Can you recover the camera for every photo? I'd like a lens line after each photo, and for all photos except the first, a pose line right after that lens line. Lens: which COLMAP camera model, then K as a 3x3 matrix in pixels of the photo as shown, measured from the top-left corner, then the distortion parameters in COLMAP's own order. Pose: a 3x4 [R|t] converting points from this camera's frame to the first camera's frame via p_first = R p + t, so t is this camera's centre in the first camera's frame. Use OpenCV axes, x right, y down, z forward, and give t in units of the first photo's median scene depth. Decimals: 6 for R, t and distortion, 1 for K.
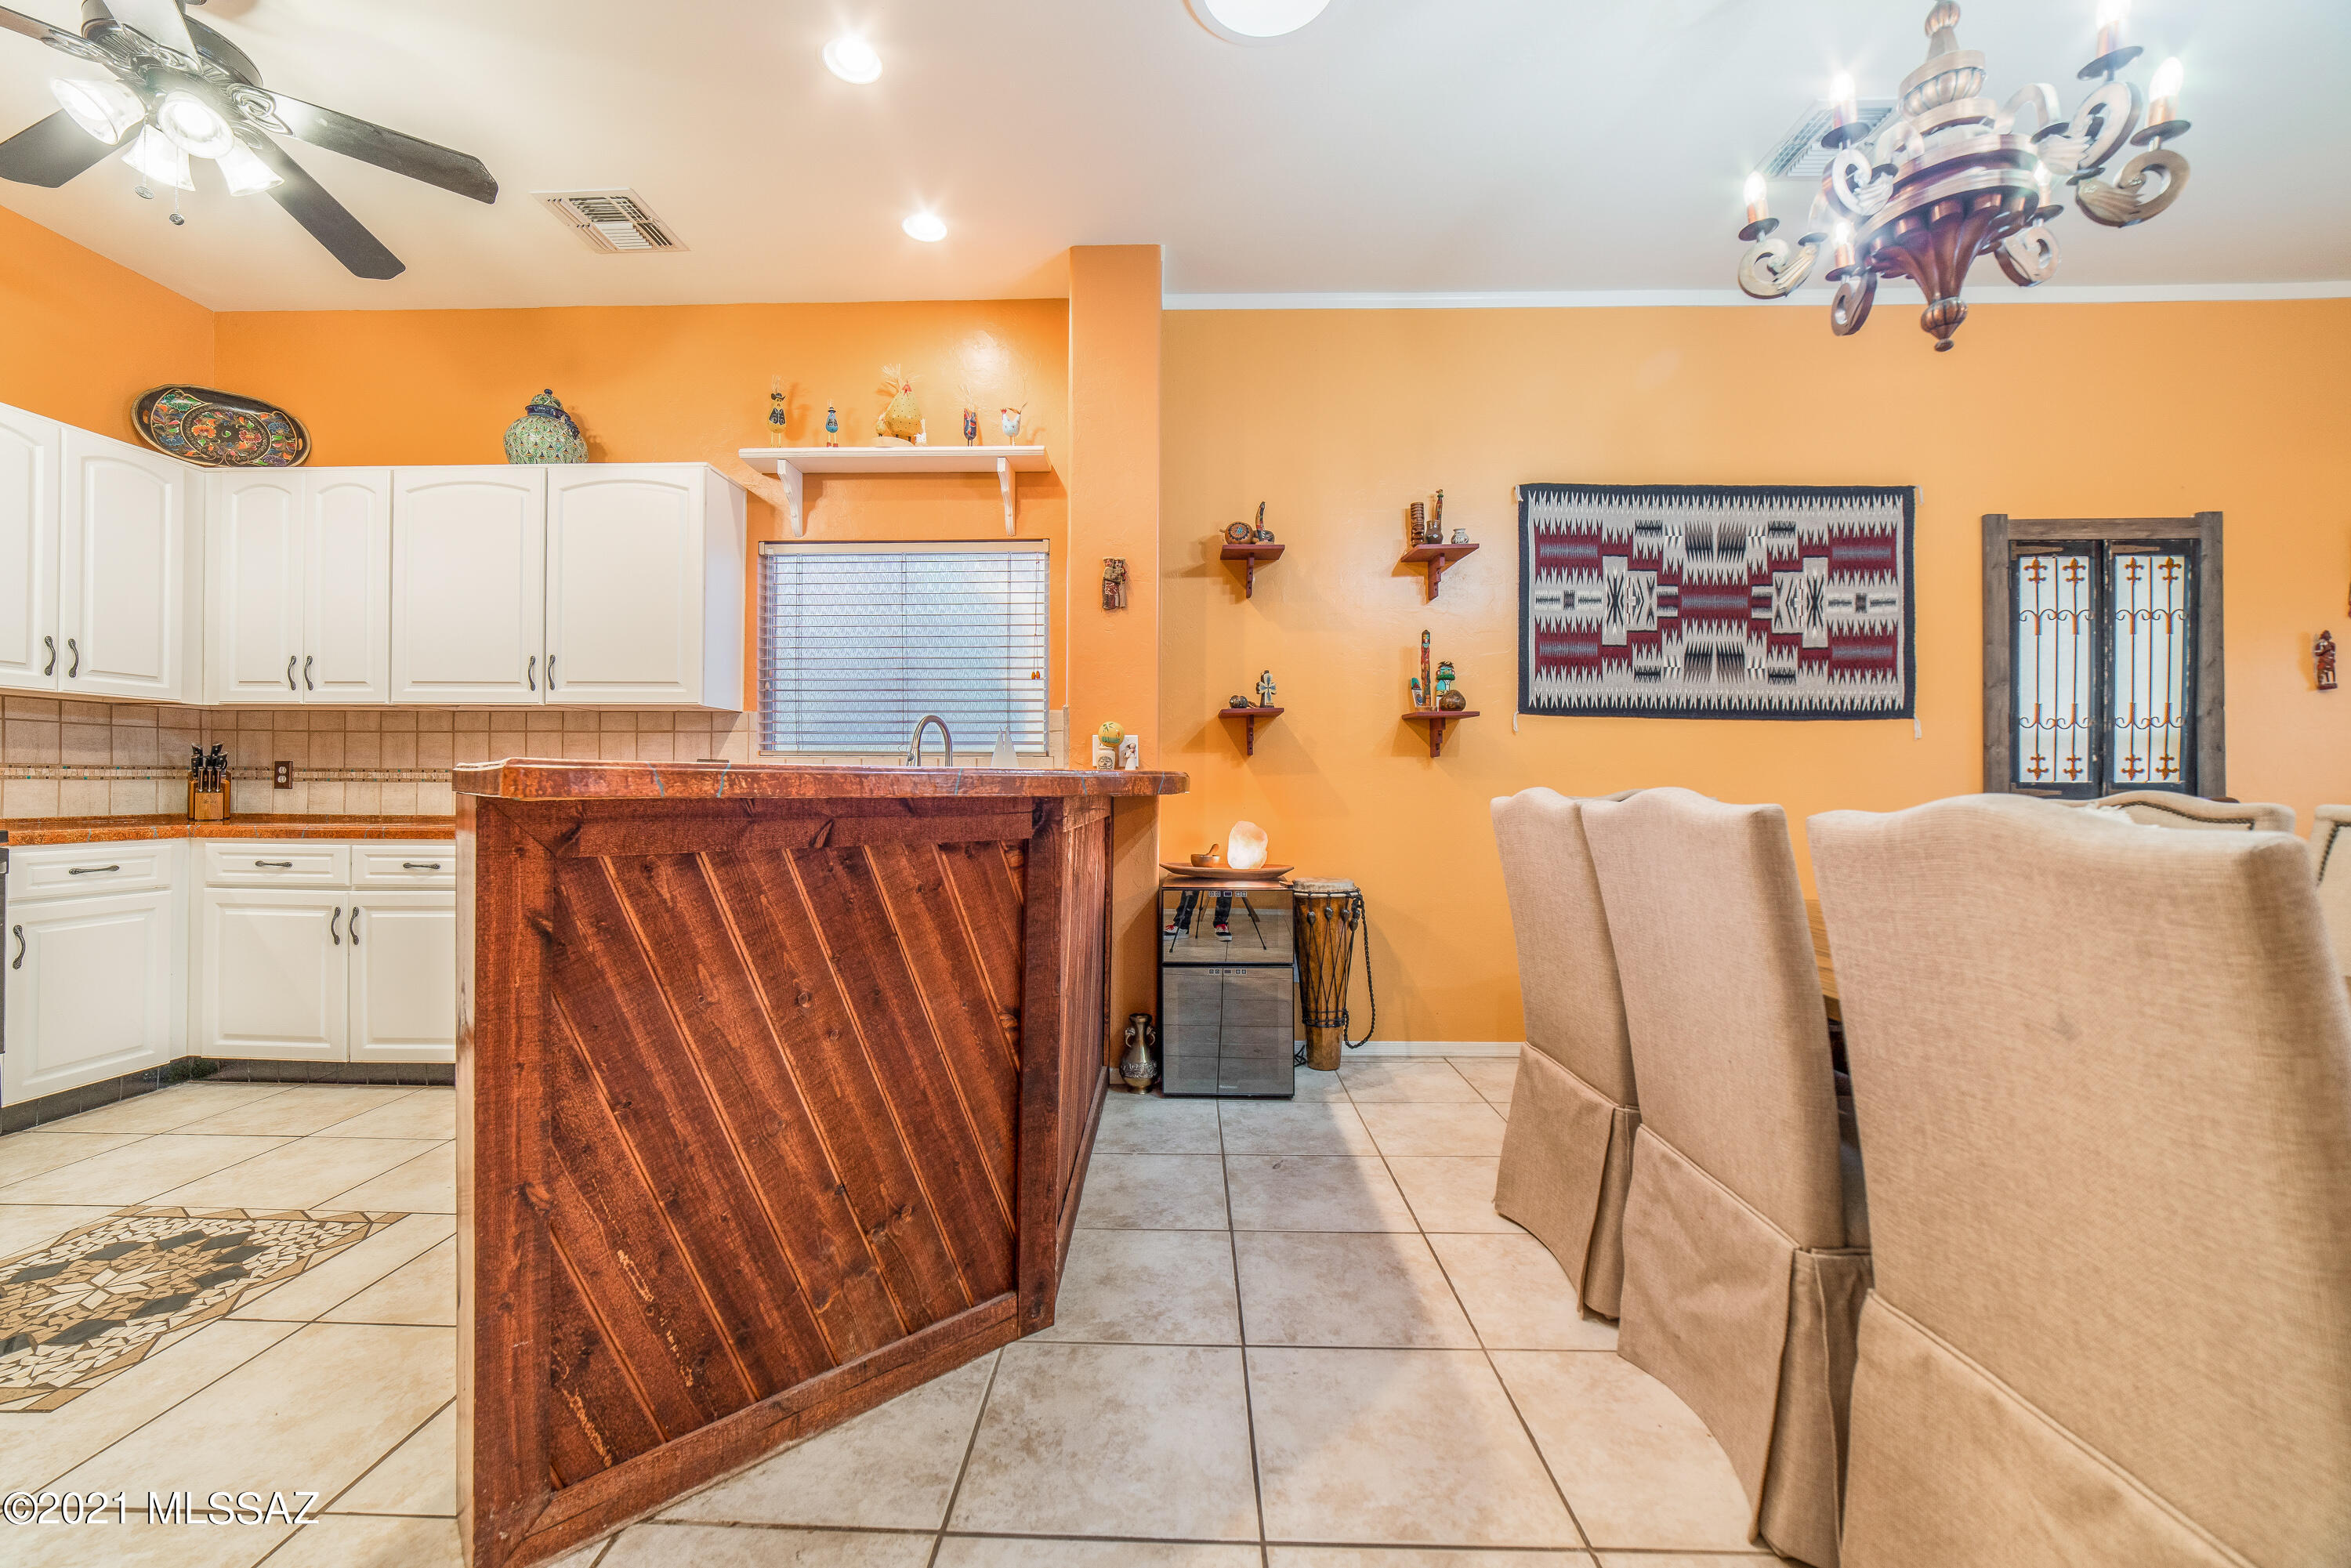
lens RADIAL K [[931.2, 0, 1147.6], [0, 931.2, 780.9], [0, 0, 1]] dist [-0.023408, 0.008381]
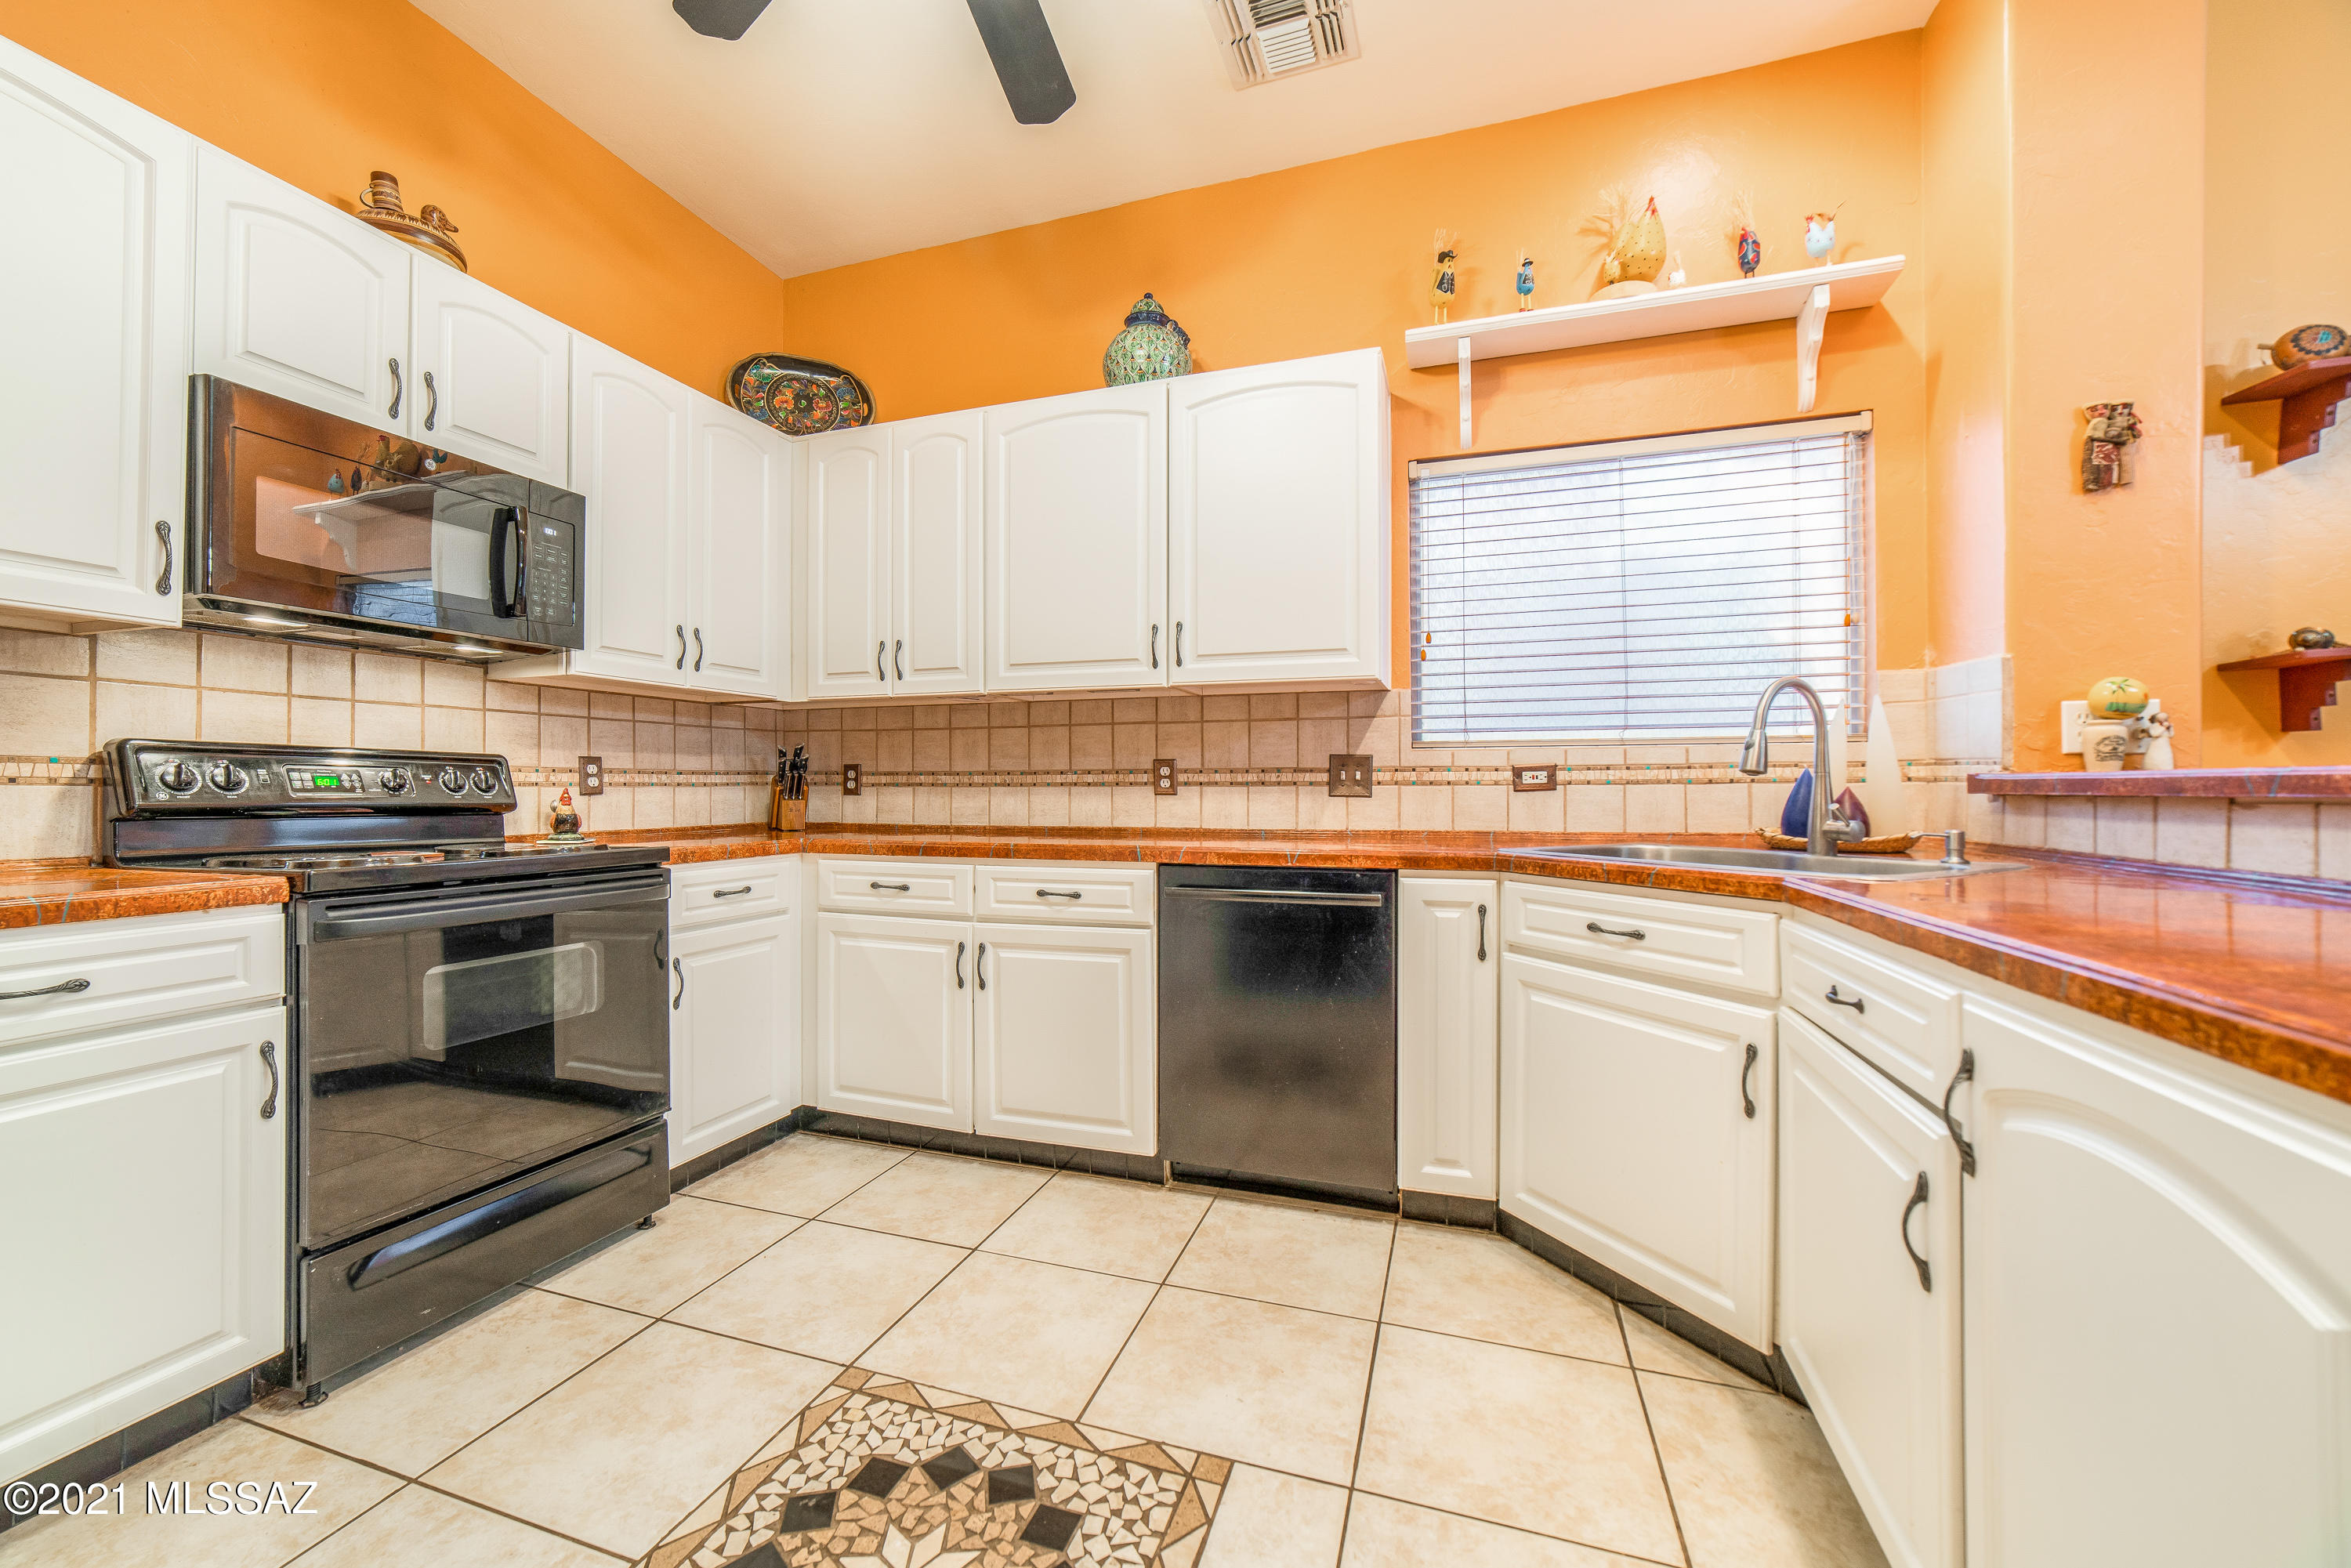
lens RADIAL K [[949.3, 0, 1155.0], [0, 949.3, 783.9], [0, 0, 1]] dist [-0.033059, 0.023902]
pose [[0.952368, -0.007367, -0.304861, -0.394298], [0.007792, 0.999970, 0.000177, -0.000498], [0.304851, -0.002544, 0.952397, 0.219982]]
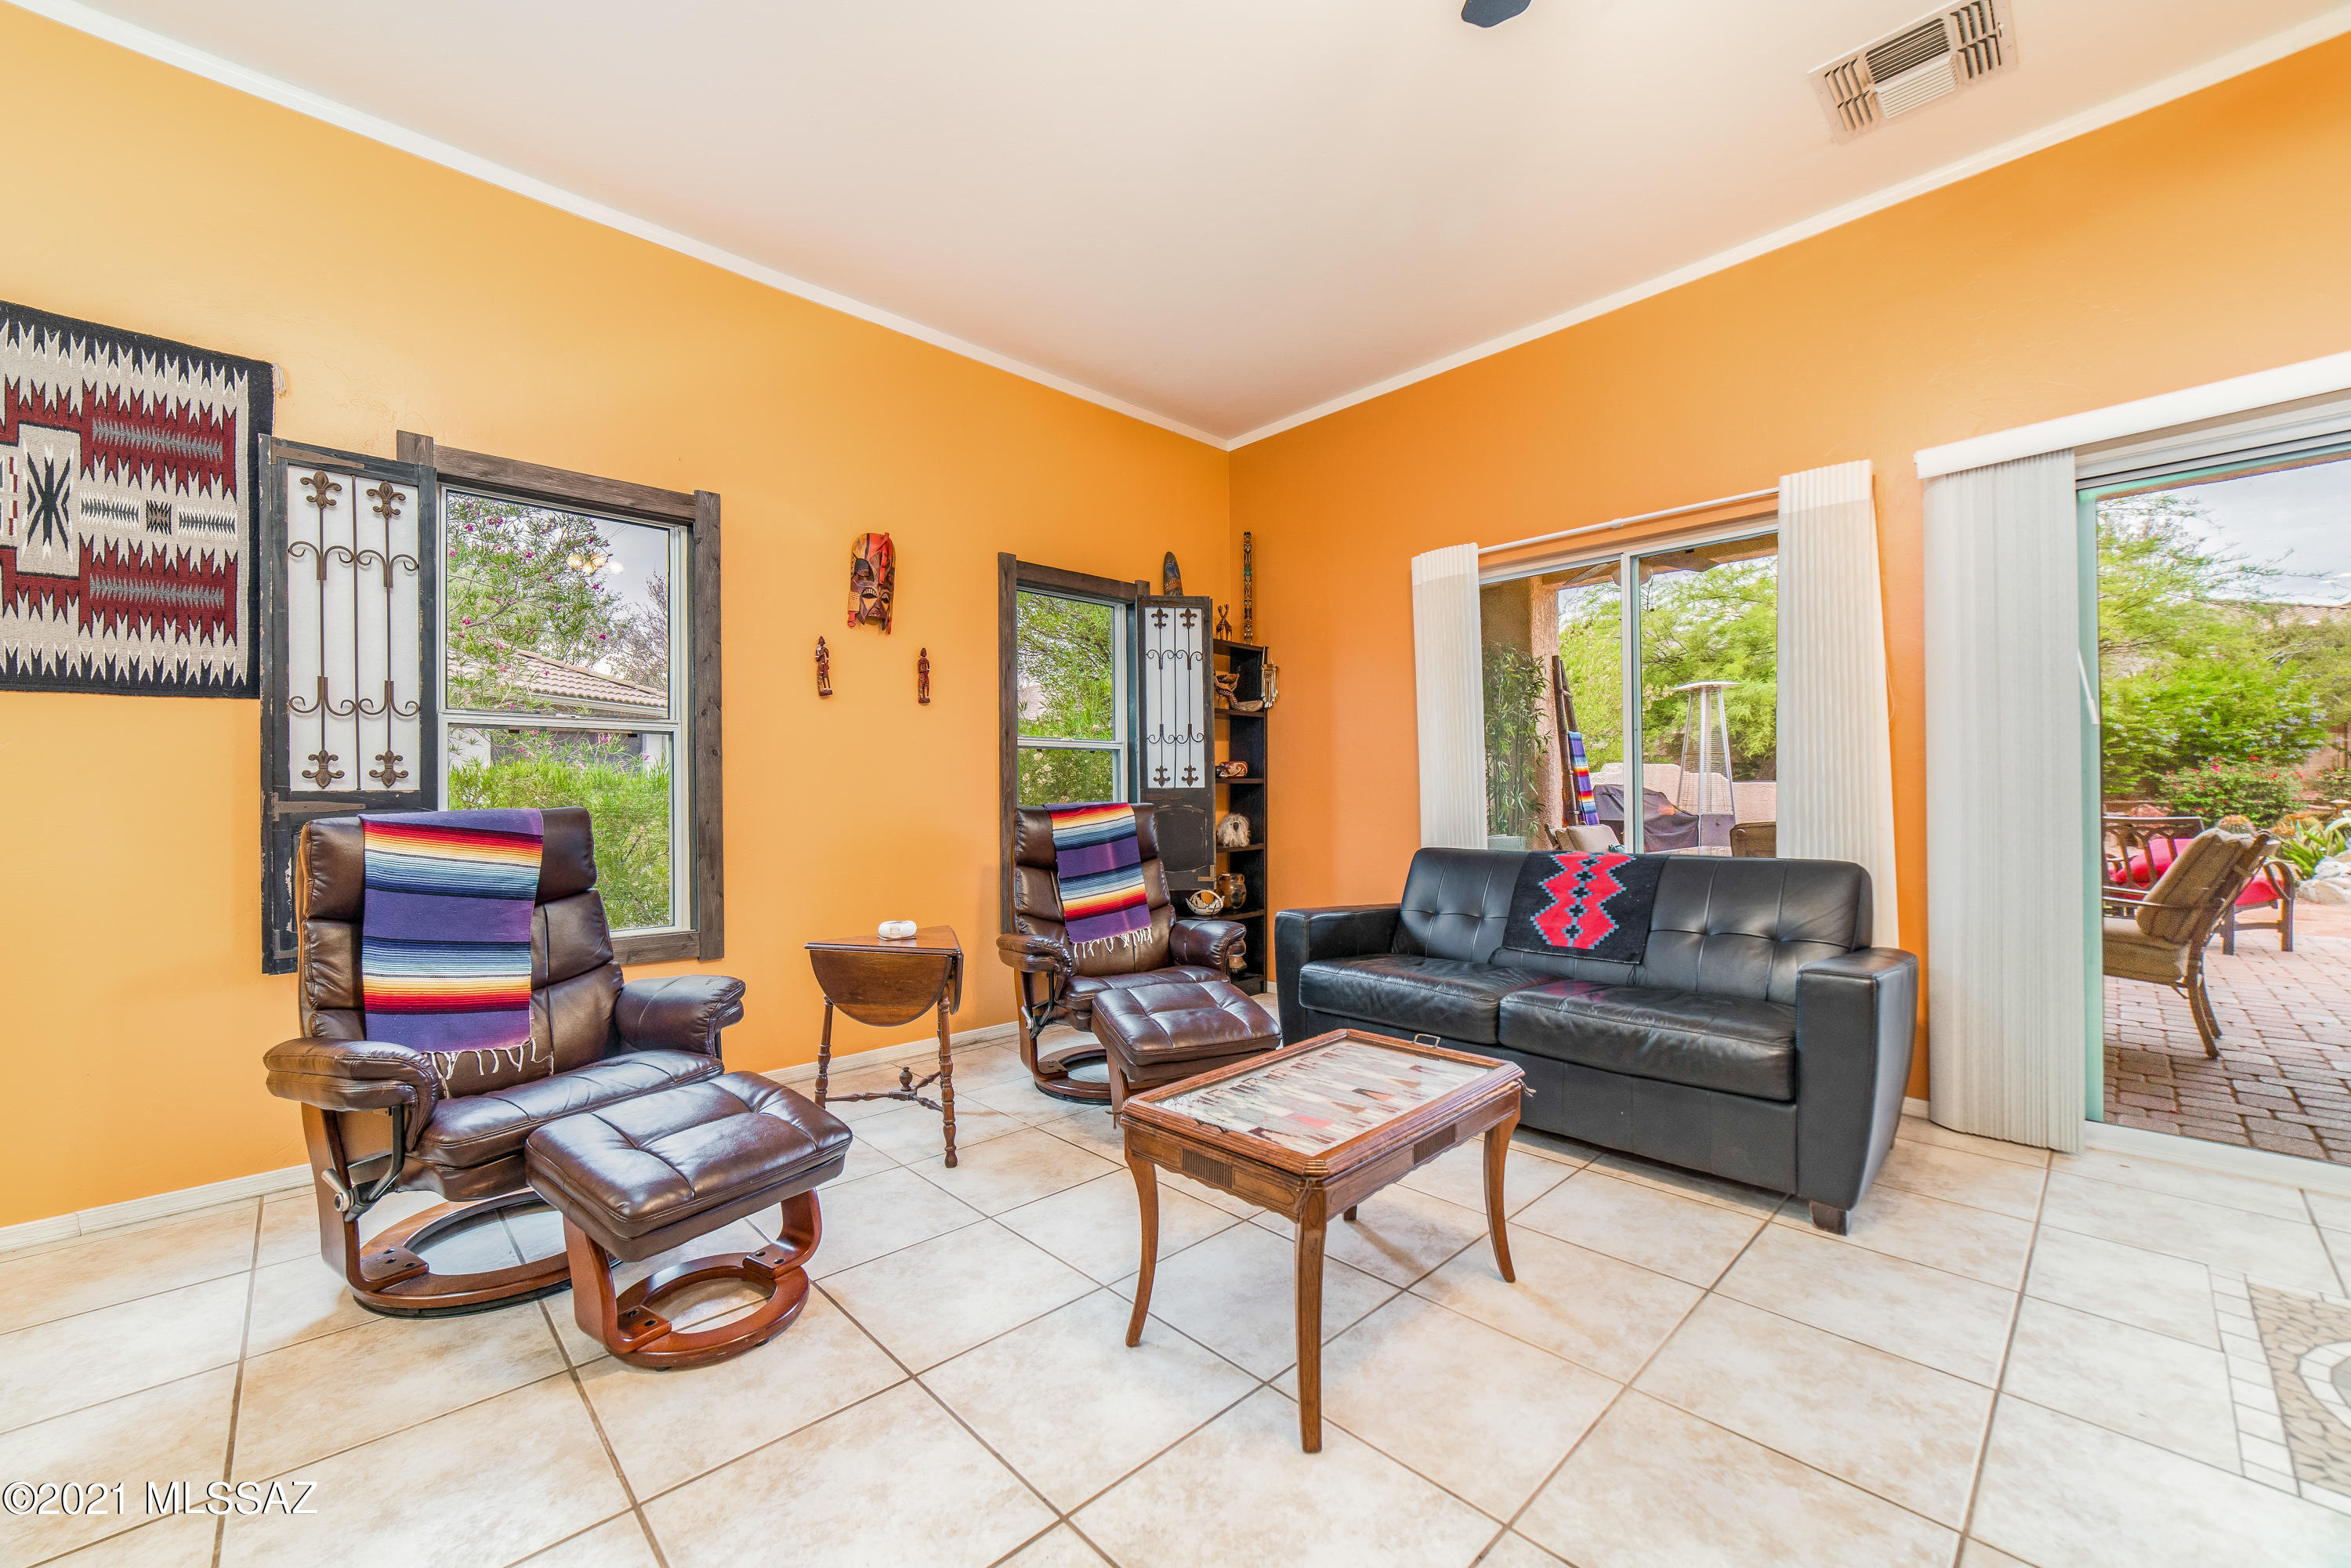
lens RADIAL K [[918.7, 0, 1162.6], [0, 918.7, 793.3], [0, 0, 1]] dist [-0.027938, 0.007967]
pose [[0.704165, -0.008044, 0.709990, 0.825067], [0.006440, 0.999967, 0.004942, 0.003531], [-0.710007, 0.001092, 0.704194, 0.049350]]
